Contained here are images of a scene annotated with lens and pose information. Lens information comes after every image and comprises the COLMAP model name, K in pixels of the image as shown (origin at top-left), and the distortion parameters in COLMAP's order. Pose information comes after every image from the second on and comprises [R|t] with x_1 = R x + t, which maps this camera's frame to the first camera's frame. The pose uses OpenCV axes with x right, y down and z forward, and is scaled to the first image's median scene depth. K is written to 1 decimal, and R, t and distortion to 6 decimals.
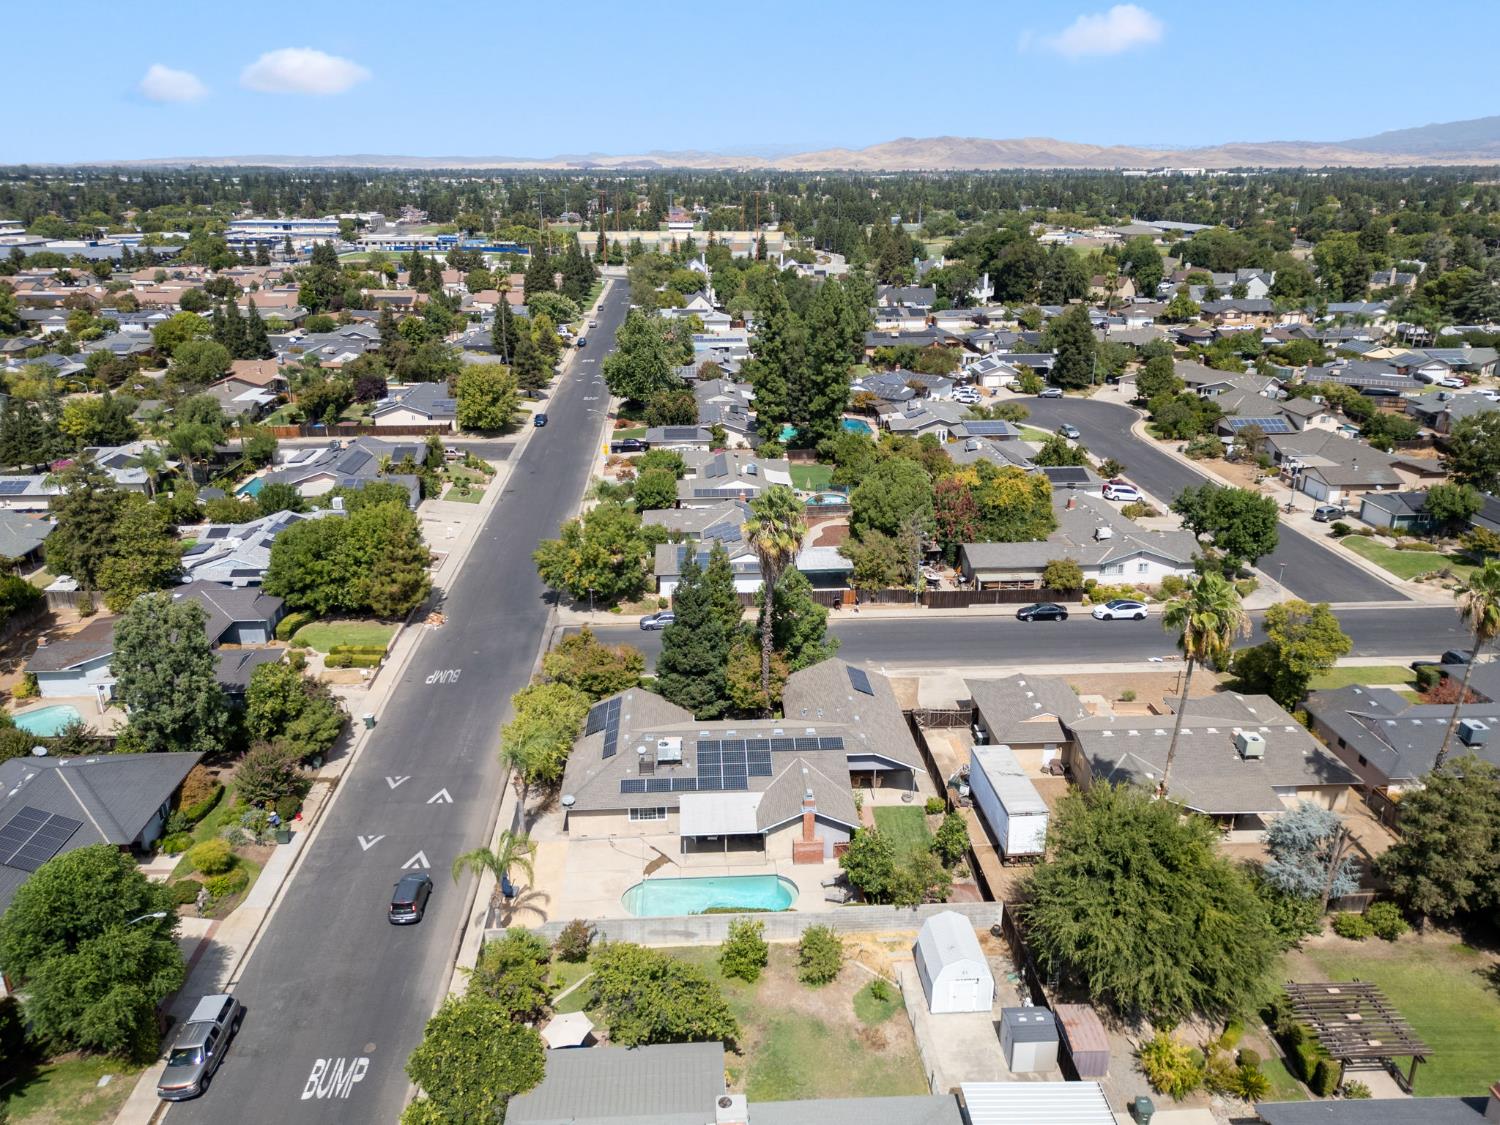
lens RADIAL K [[1178.6, 0, 750.0], [0, 1178.6, 562.5], [0, 0, 1]] dist [0.102406, -0.161581]
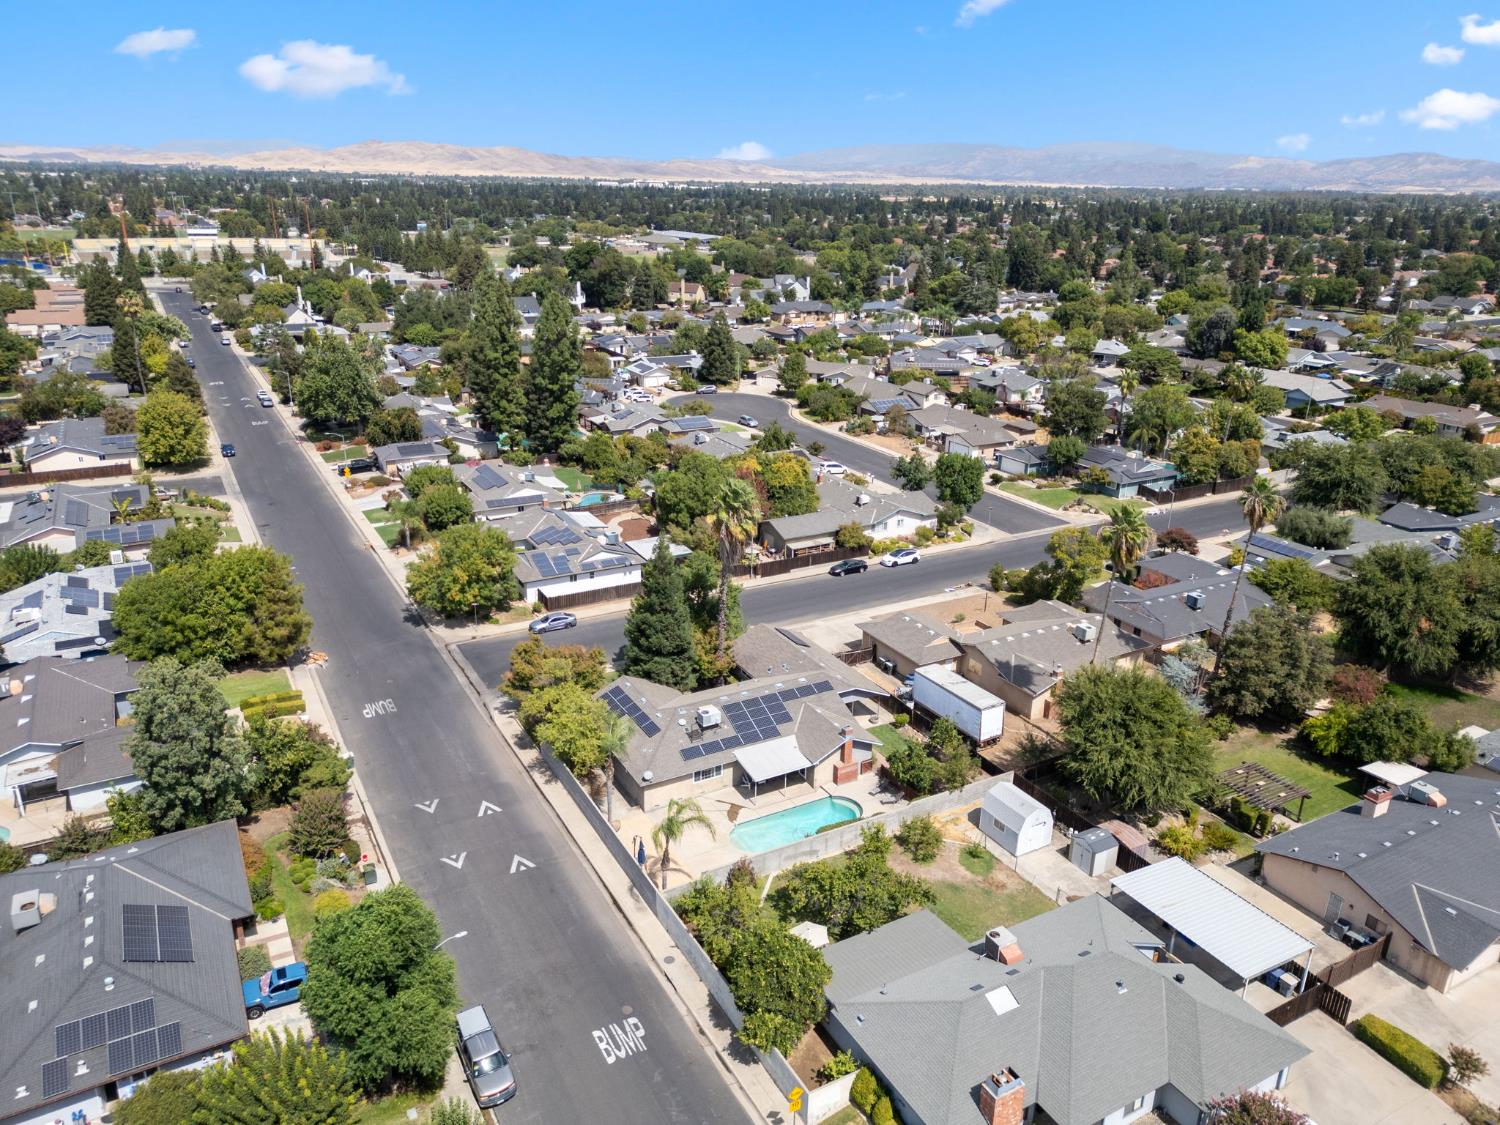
lens RADIAL K [[1178.6, 0, 750.0], [0, 1178.6, 562.5], [0, 0, 1]] dist [0.102406, -0.161581]
pose [[0.878230, -0.130101, 0.460203, -0.378761], [0.129362, 0.991038, 0.033303, -0.015698], [-0.460411, 0.030285, 0.887189, -0.026456]]
